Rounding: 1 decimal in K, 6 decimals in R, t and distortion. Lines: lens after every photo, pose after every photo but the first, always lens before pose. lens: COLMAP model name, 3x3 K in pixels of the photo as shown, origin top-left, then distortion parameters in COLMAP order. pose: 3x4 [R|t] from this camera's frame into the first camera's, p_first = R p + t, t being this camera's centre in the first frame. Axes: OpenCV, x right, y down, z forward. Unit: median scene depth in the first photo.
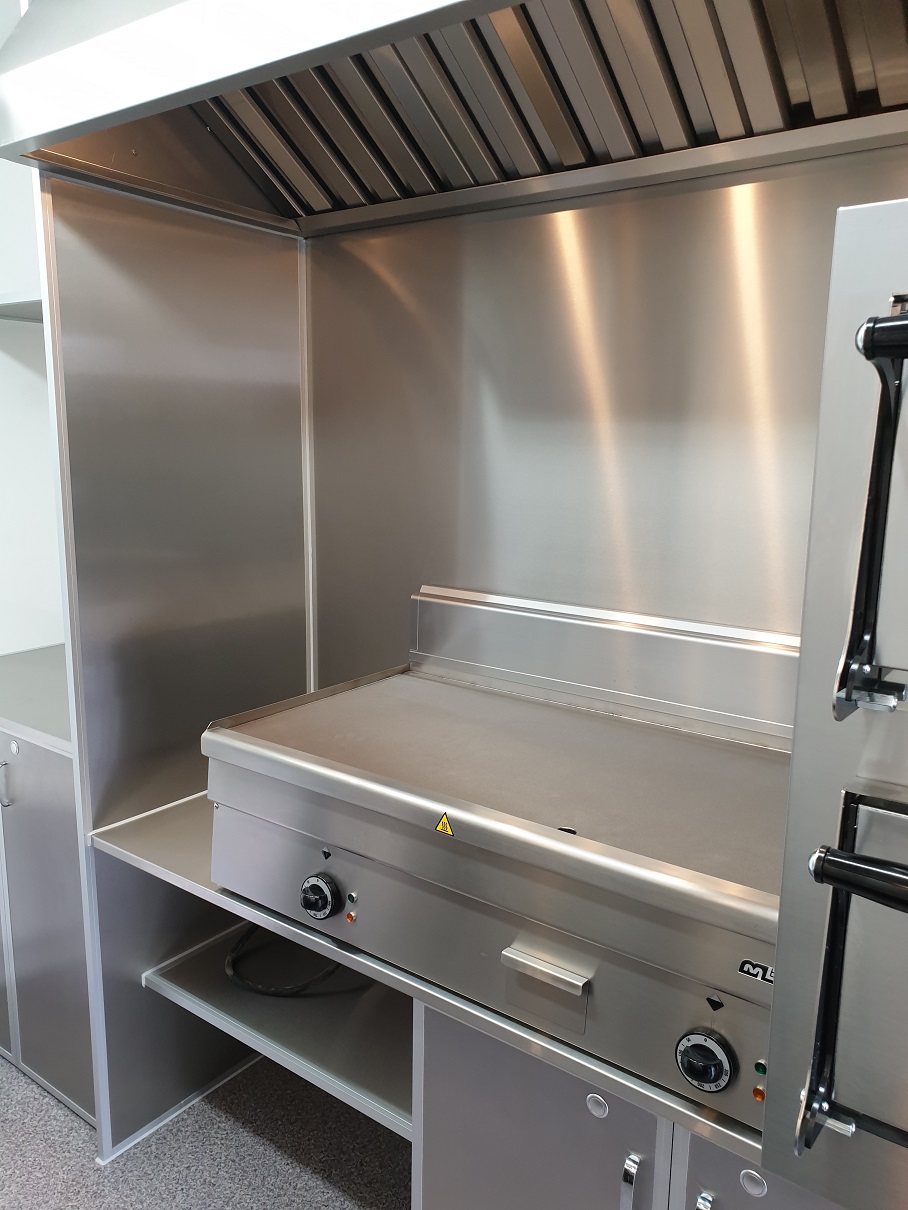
lens RADIAL K [[943.4, 0, 424.6], [0, 943.4, 630.4], [0, 0, 1]] dist [0.007442, 0.006326]
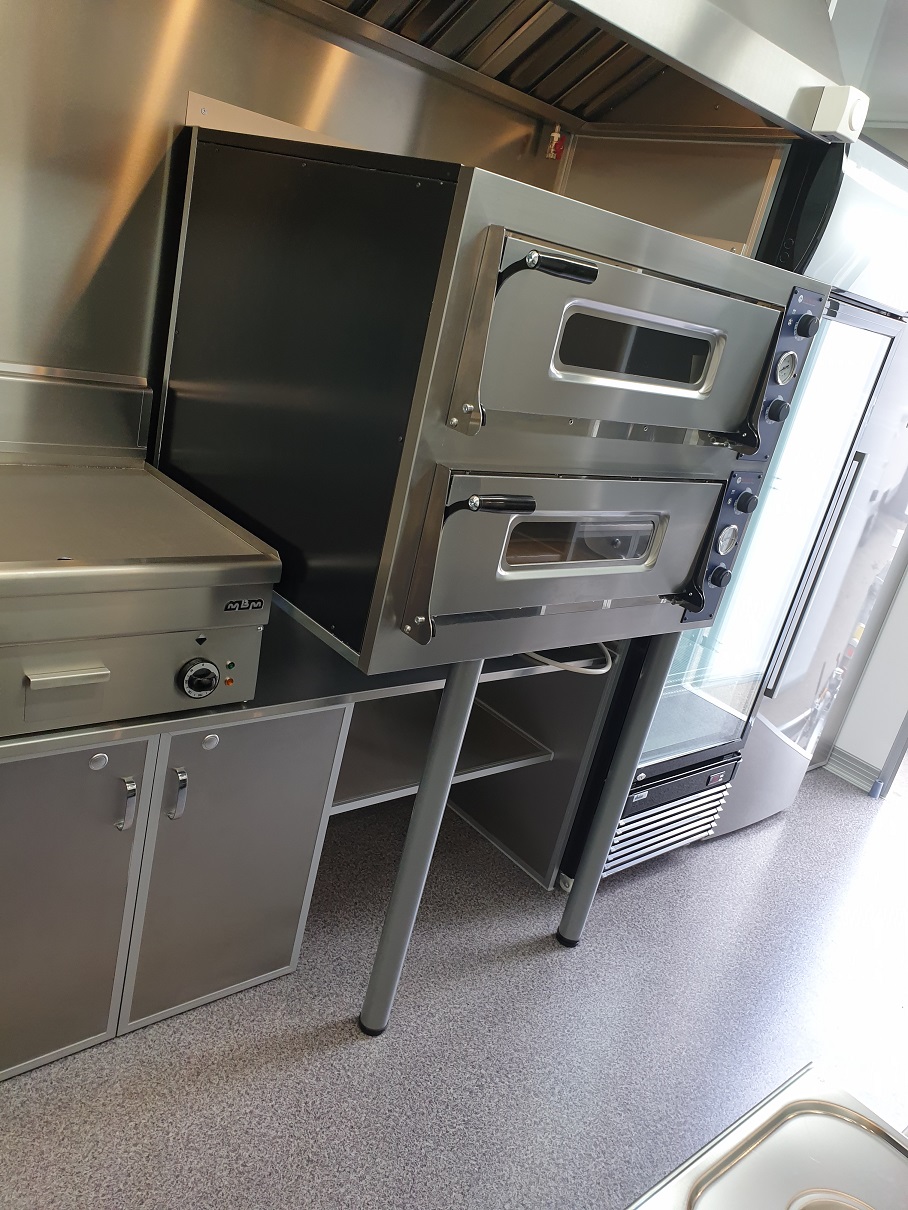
lens RADIAL K [[919.1, 0, 413.8], [0, 919.1, 603.5], [0, 0, 1]] dist [-0.006229, -0.004047]
pose [[0.224749, -0.298858, 0.927454, -0.806124], [-0.023350, 0.949880, 0.311743, -0.093454], [-0.974137, -0.091720, 0.206506, 0.351538]]
